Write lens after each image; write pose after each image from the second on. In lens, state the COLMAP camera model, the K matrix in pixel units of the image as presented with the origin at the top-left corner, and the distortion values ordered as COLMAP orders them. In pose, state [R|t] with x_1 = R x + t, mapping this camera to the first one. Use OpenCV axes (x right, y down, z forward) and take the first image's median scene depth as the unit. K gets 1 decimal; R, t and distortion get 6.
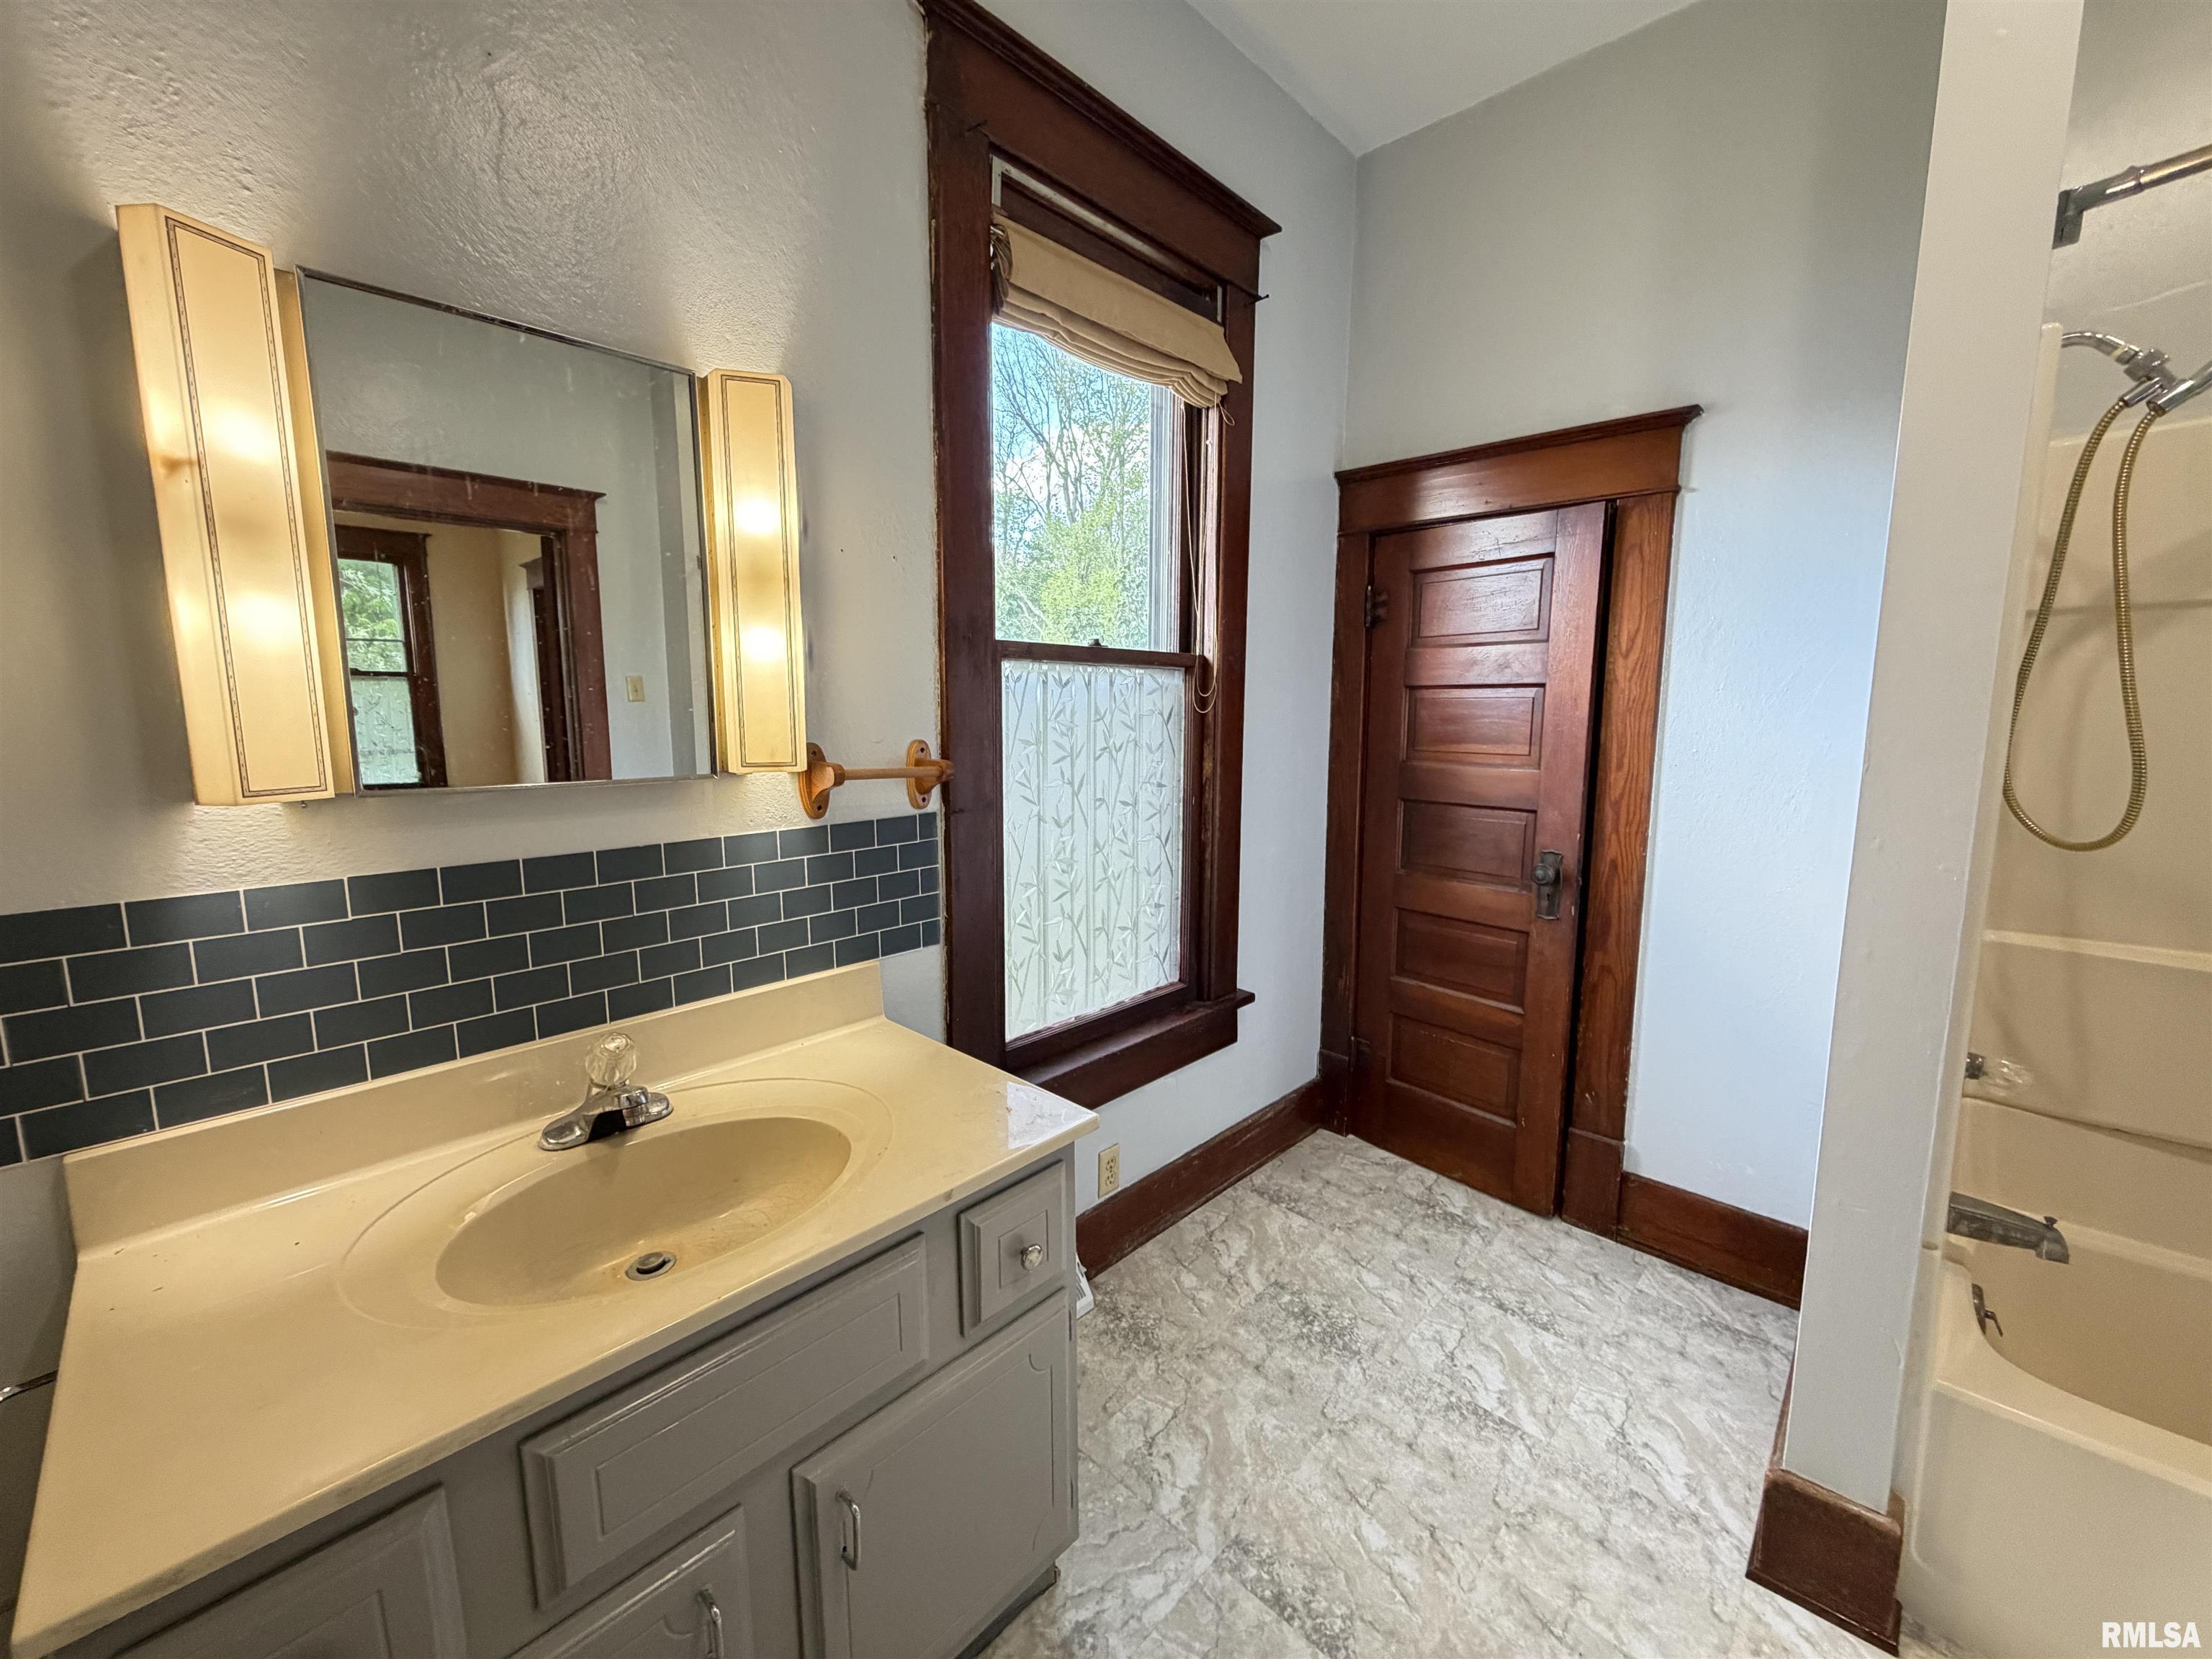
lens RADIAL K [[880.3, 0, 1098.3], [0, 880.3, 827.3], [0, 0, 1]] dist [0.001493, 0.000091]
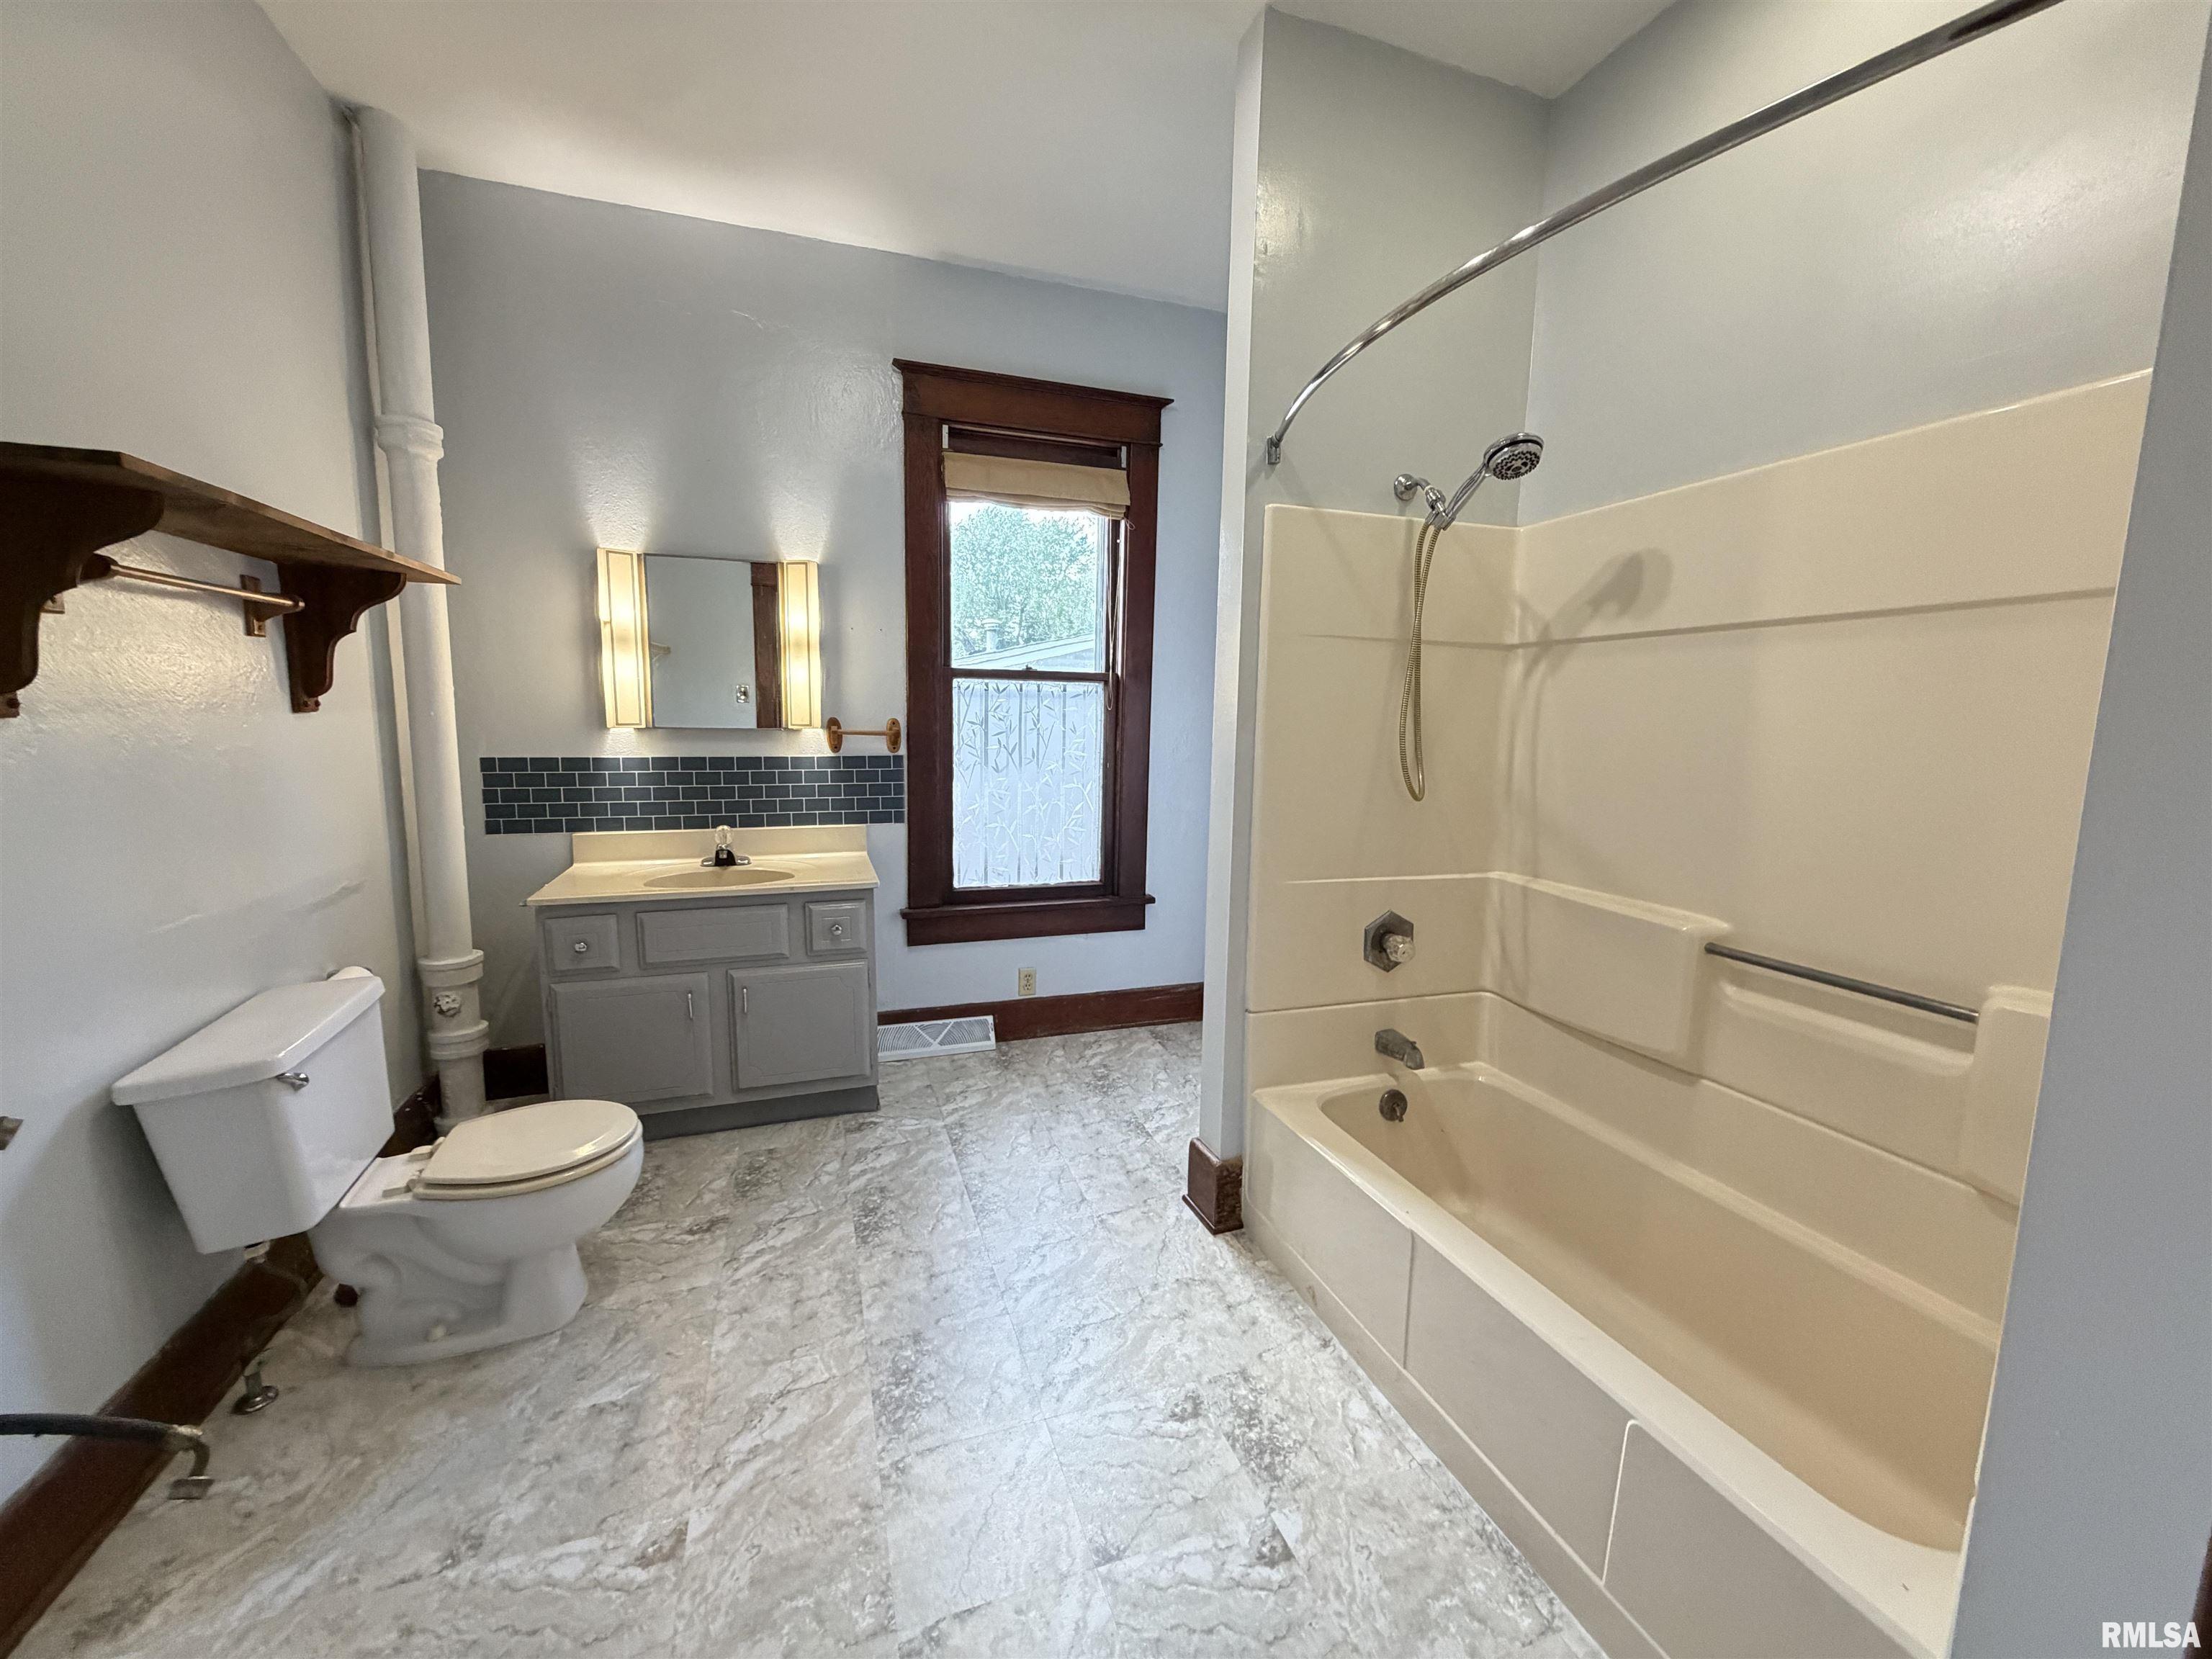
lens RADIAL K [[880.3, 0, 1098.3], [0, 880.3, 827.3], [0, 0, 1]] dist [0.001493, 0.000091]
pose [[0.886316, 0.077528, -0.456545, 1.168833], [-0.080048, 0.996695, 0.013853, 0.085362], [0.456110, 0.024267, 0.889592, -0.581774]]
